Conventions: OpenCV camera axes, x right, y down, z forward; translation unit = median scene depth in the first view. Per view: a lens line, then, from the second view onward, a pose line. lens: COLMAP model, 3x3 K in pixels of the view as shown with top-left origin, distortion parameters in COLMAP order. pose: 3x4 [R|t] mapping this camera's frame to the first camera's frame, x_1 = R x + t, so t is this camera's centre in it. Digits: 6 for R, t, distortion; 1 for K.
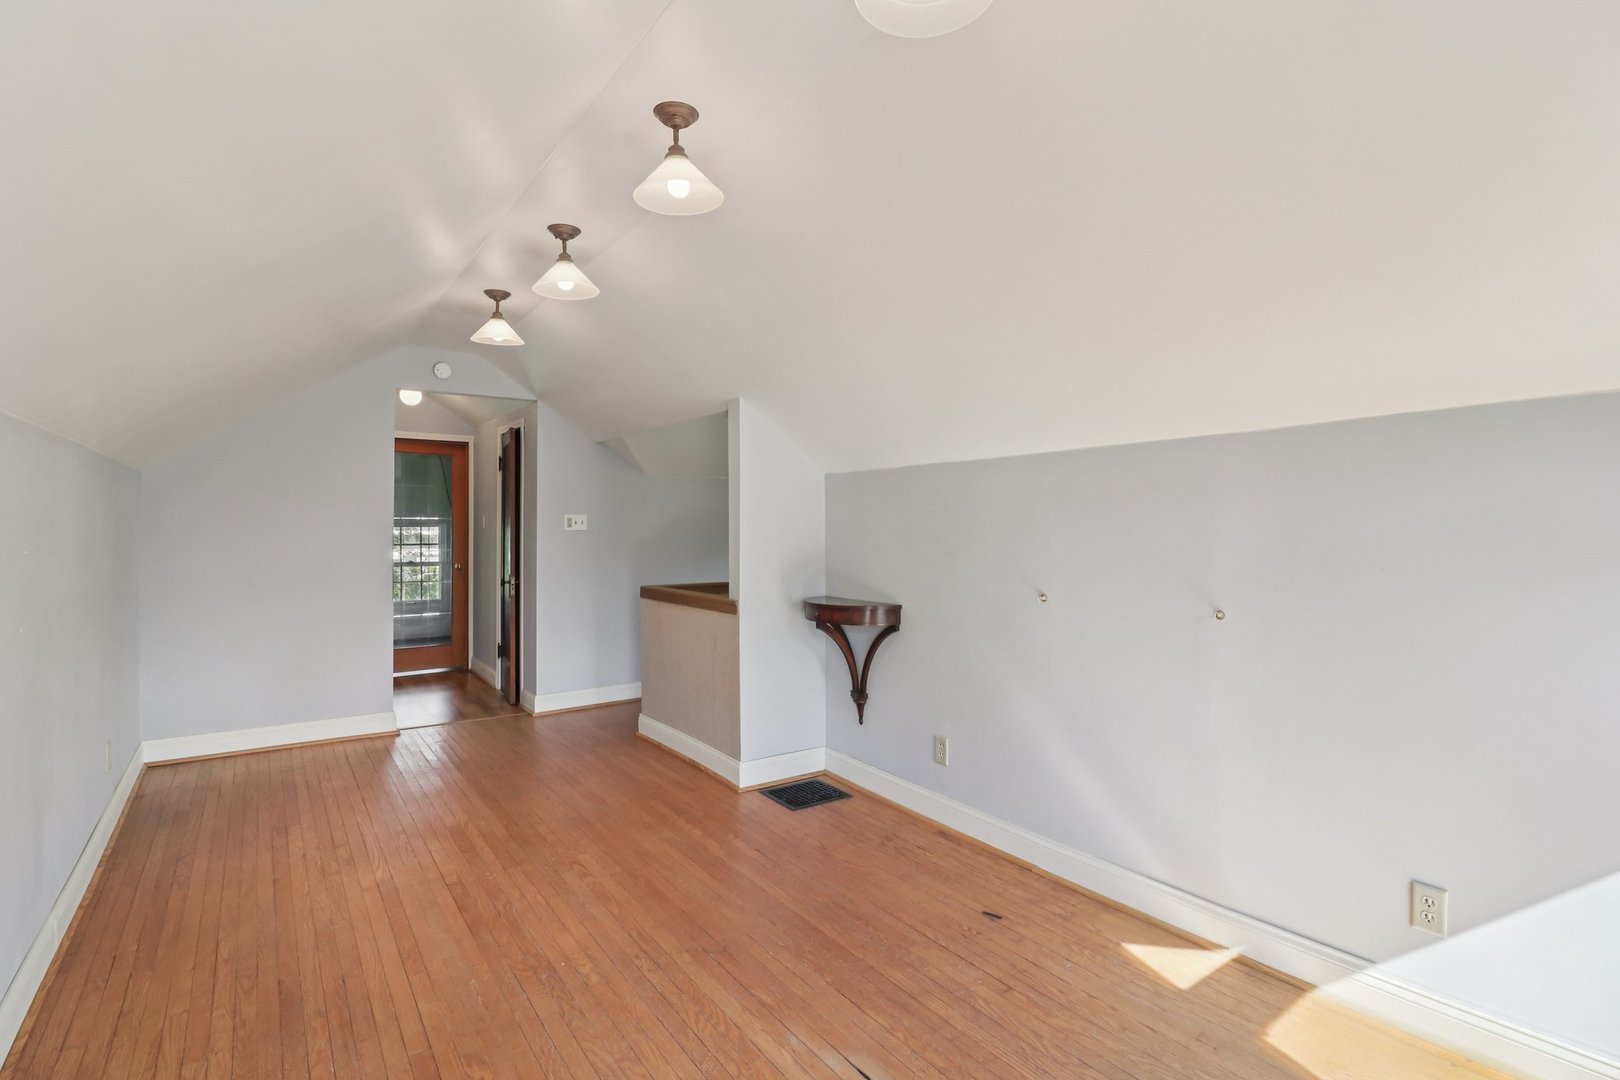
lens RADIAL K [[778.9, 0, 813.9], [0, 778.9, 536.9], [0, 0, 1]] dist [0.003708, -0.016378]
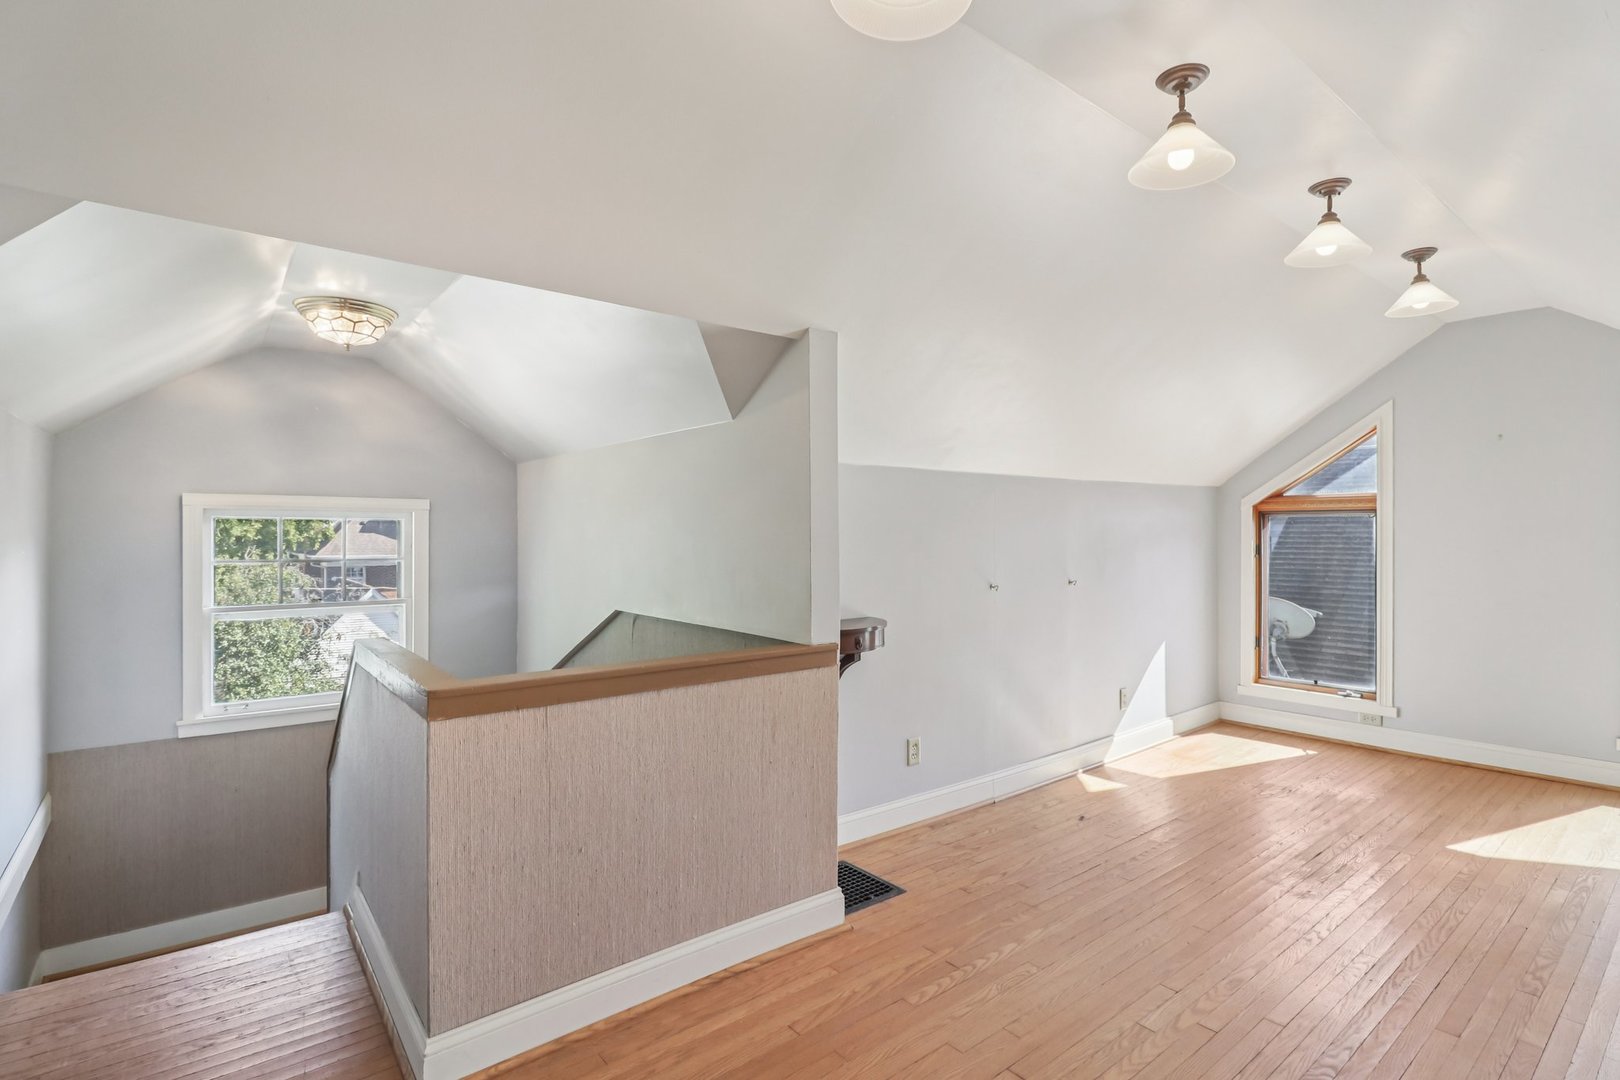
lens RADIAL K [[778.9, 0, 813.9], [0, 778.9, 536.9], [0, 0, 1]] dist [0.003708, -0.016378]
pose [[-0.062514, -0.004806, 0.998033, -0.874449], [0.010448, 0.999930, 0.005470, -0.016331], [-0.997989, 0.010770, -0.062459, 1.226175]]
